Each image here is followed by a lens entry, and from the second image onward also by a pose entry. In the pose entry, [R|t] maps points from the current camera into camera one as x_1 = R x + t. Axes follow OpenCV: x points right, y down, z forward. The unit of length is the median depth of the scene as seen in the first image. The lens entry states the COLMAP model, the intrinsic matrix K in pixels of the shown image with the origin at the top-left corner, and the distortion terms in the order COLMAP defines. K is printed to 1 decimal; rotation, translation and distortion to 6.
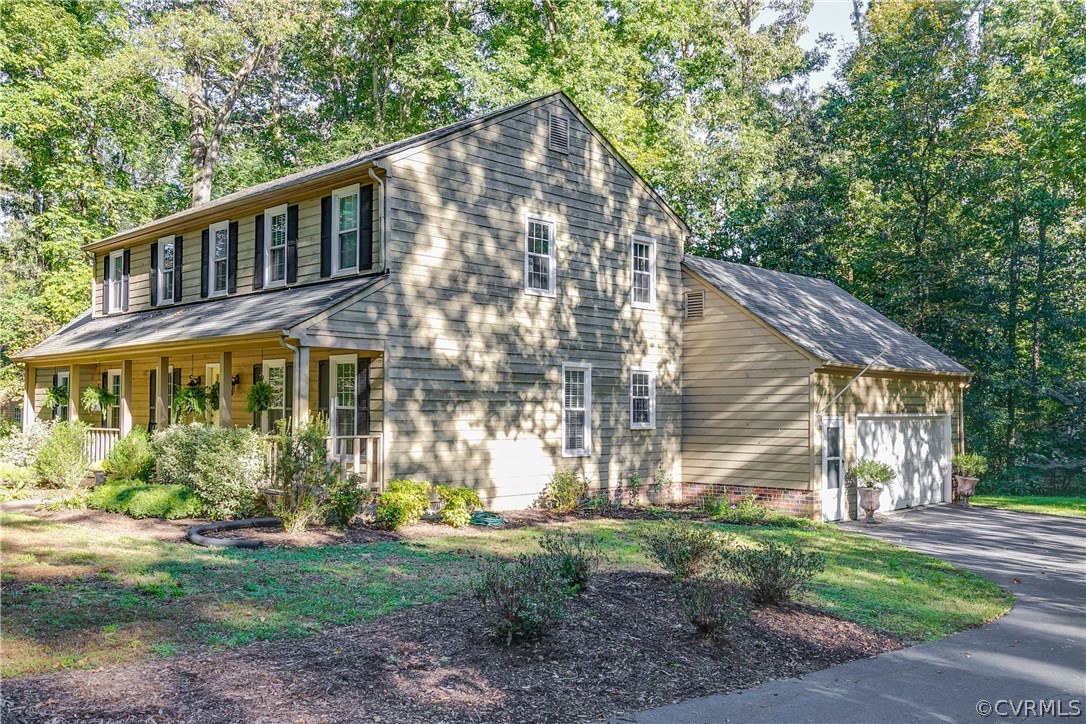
lens RADIAL K [[965.7, 0, 540.3], [0, 965.7, 367.7], [0, 0, 1]] dist [-0.050318, -0.006246]
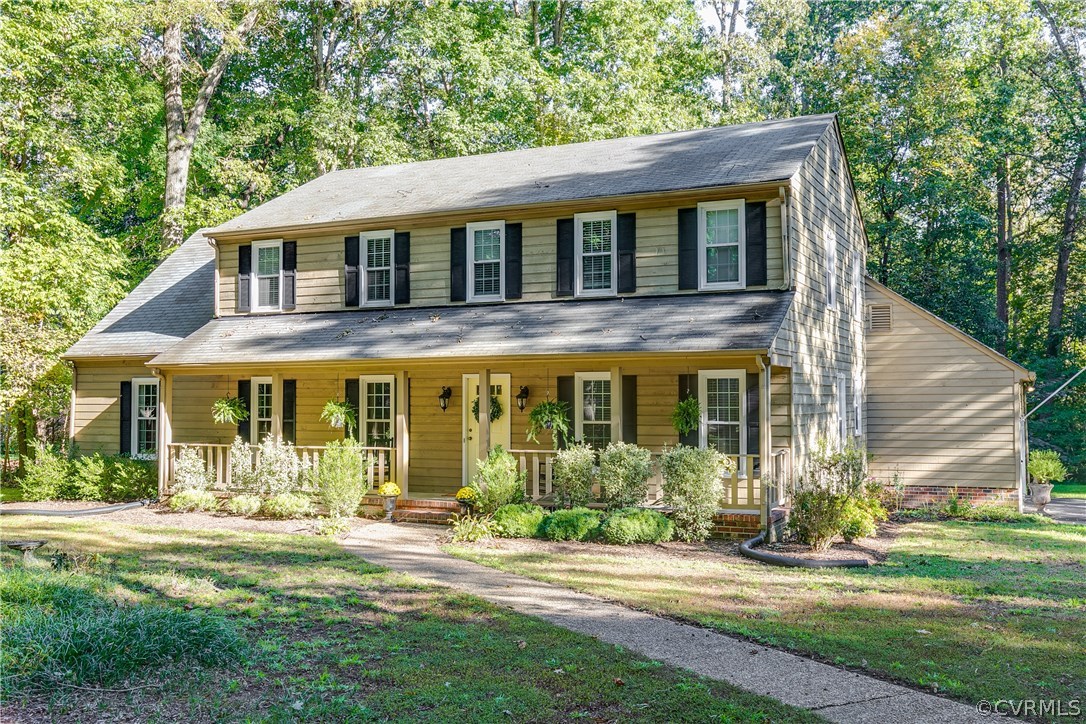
lens RADIAL K [[1036.3, 0, 541.2], [0, 1036.3, 365.1], [0, 0, 1]] dist [-0.004075, 0.000000]
pose [[0.938384, 0.004080, 0.345571, -0.643968], [-0.005462, 0.999981, 0.003027, -0.017536], [-0.345552, -0.004728, 0.938388, 0.051665]]
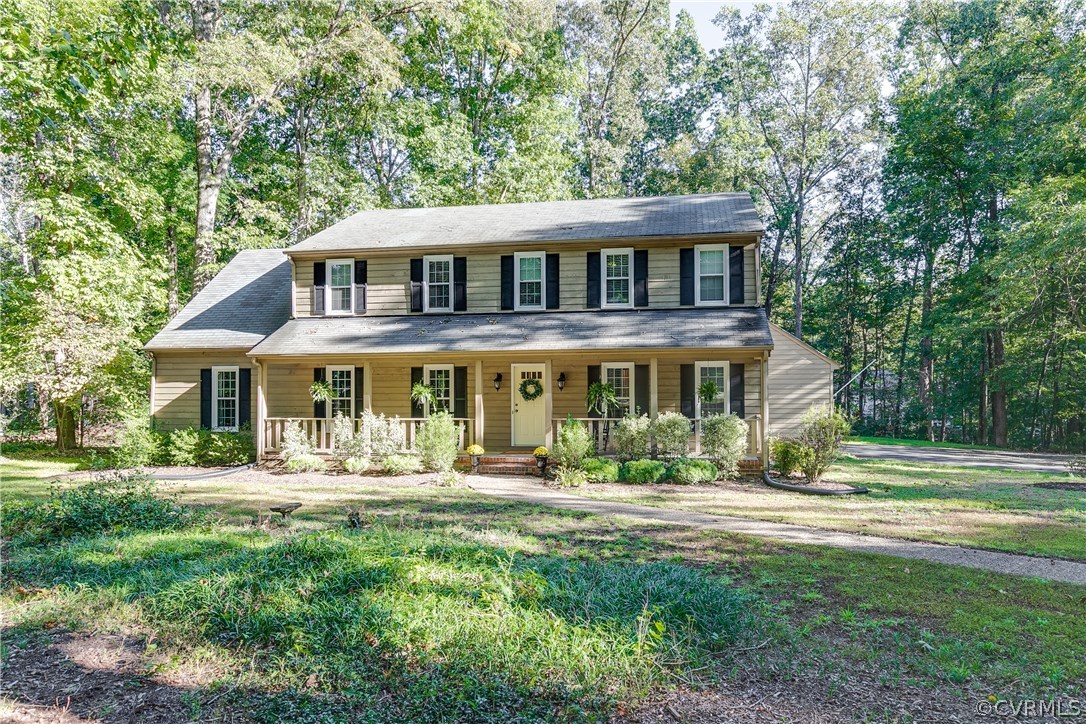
lens RADIAL K [[670.6, 0, 541.8], [0, 670.6, 381.4], [0, 0, 1]] dist [-0.004350, -0.004909]
pose [[0.811062, -0.007228, 0.584916, -0.858328], [-0.011794, 0.999518, 0.028705, -0.007632], [-0.584842, -0.030180, 0.810586, 0.286162]]
